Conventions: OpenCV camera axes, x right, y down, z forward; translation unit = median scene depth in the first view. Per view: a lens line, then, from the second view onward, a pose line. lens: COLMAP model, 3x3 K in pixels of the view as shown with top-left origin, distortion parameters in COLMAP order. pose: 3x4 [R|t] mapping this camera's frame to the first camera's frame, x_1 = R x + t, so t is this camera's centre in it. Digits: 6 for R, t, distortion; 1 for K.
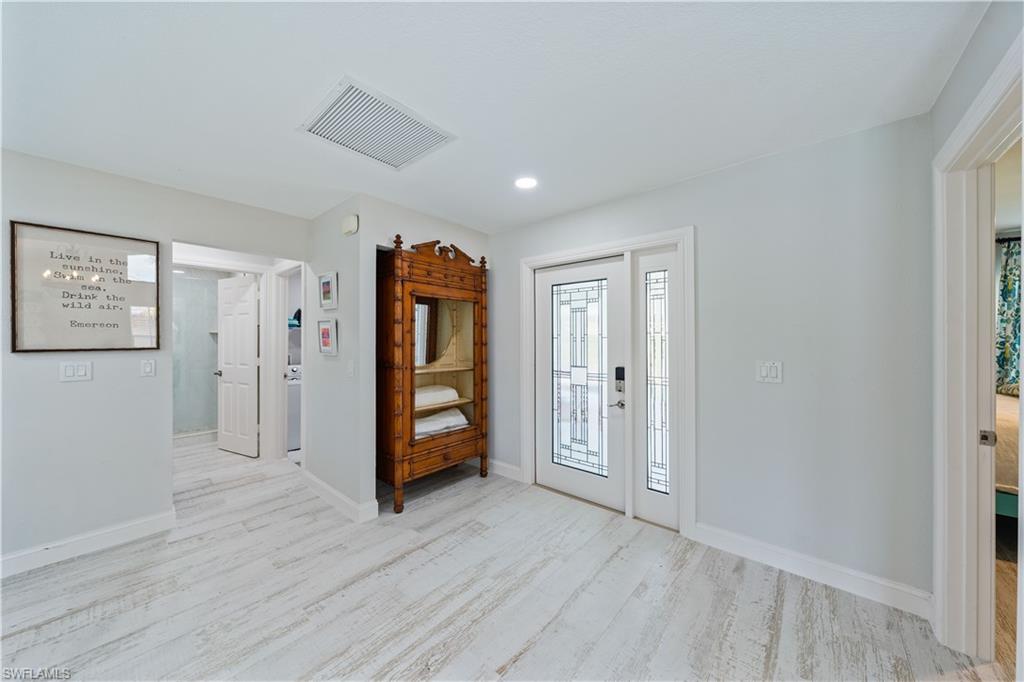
lens RADIAL K [[352.9, 0, 514.7], [0, 352.9, 338.5], [0, 0, 1]] dist [-0.003426, 0.000284]
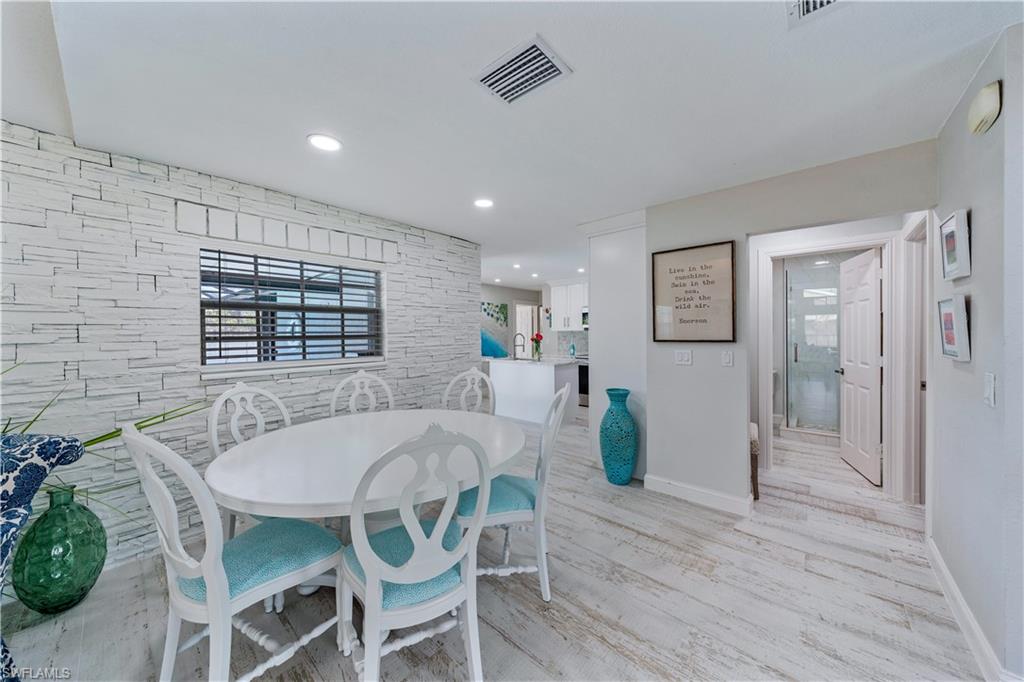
lens RADIAL K [[352.9, 0, 516.9], [0, 352.9, 335.0], [0, 0, 1]] dist [-0.003426, 0.000284]
pose [[-0.010626, 0.005740, -0.999927, 0.049173], [0.007669, 0.999955, 0.005659, -0.001340], [0.999914, -0.007609, -0.010670, 0.305012]]
